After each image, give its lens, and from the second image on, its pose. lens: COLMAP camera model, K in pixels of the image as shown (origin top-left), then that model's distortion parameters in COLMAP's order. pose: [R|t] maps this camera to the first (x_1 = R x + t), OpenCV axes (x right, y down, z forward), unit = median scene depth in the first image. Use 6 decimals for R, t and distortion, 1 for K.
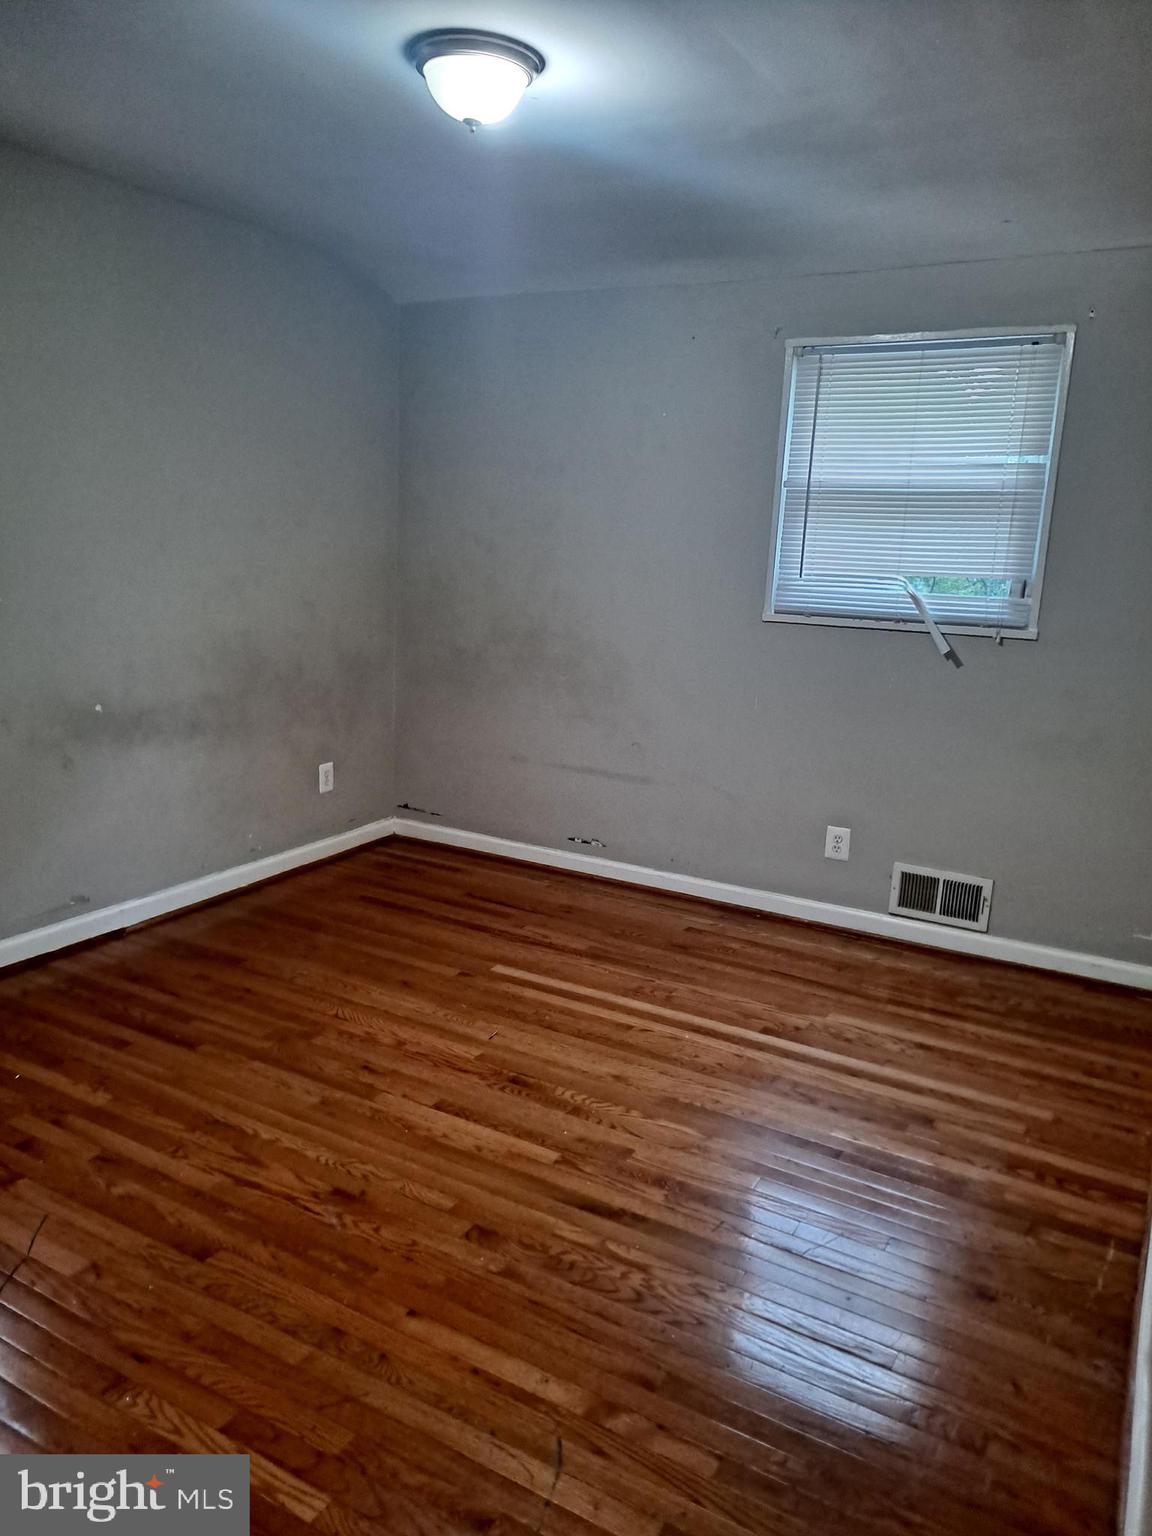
lens RADIAL K [[1128.9, 0, 563.7], [0, 1128.9, 775.5], [0, 0, 1]] dist [0.080172, -0.081242]
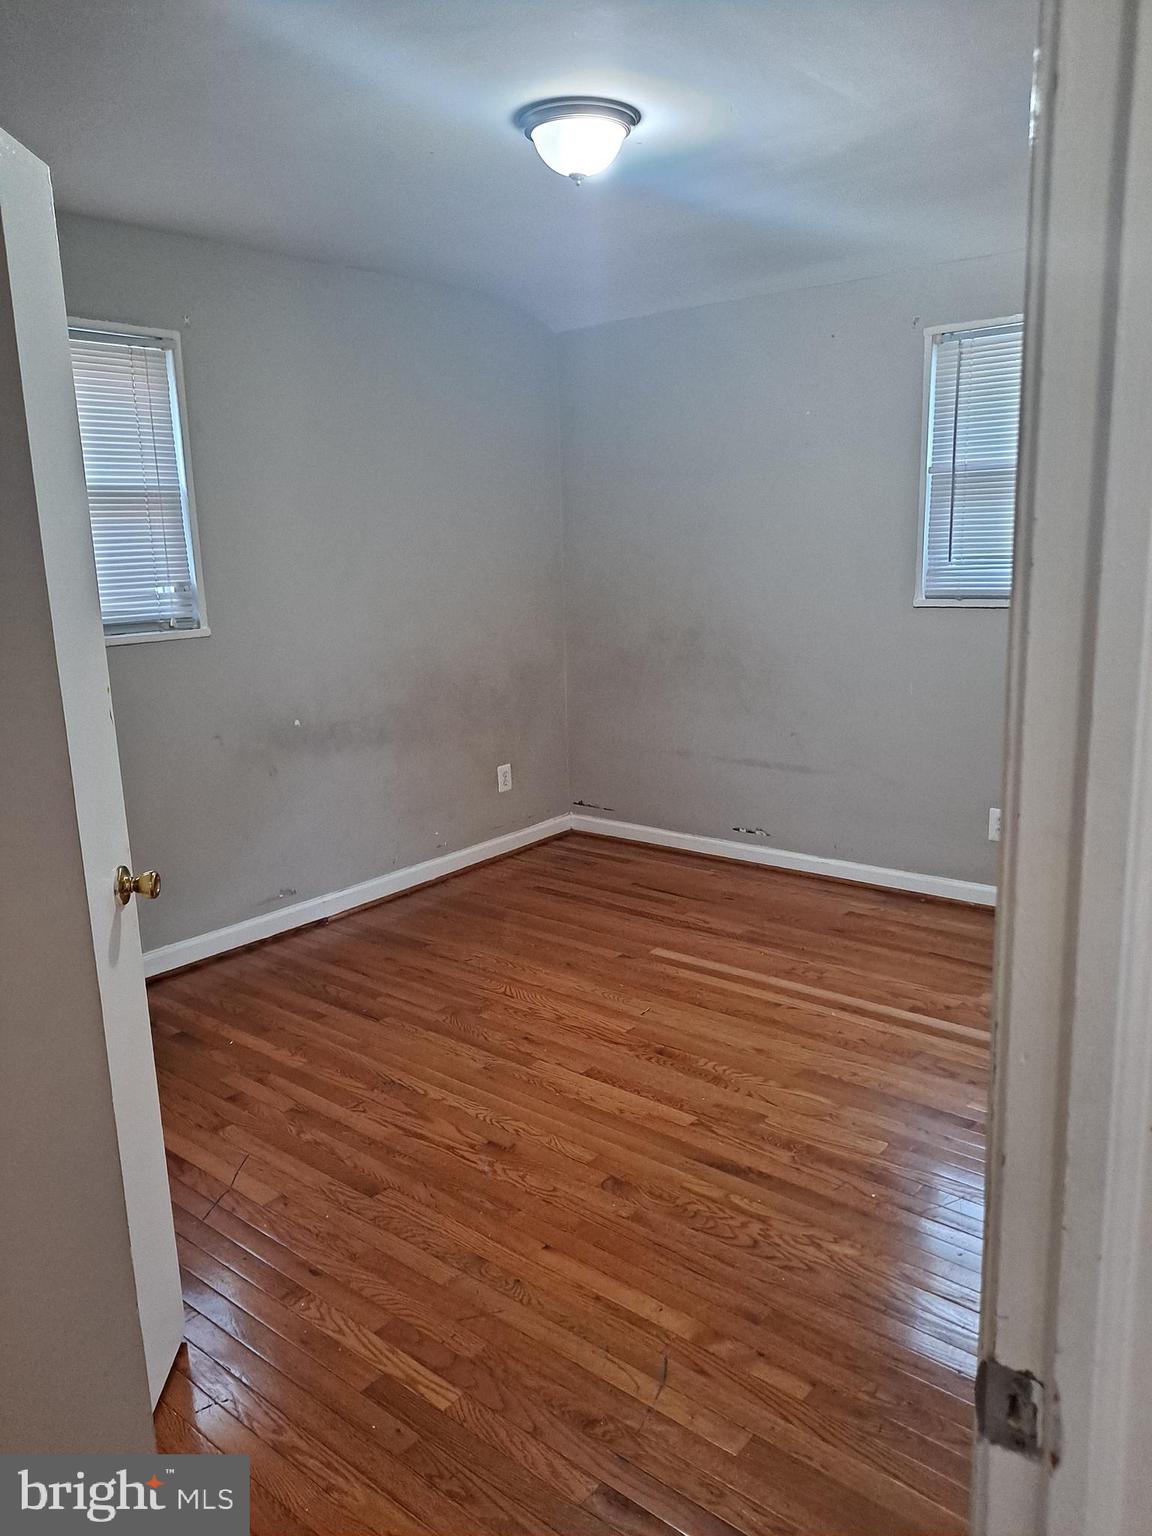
lens RADIAL K [[1117.1, 0, 569.4], [0, 1117.1, 767.2], [0, 0, 1]] dist [0.081585, -0.080921]
pose [[0.982739, -0.037281, -0.181202, 0.078071], [0.035961, 0.999297, -0.010565, 0.008618], [0.181469, 0.003867, 0.983389, -0.062888]]
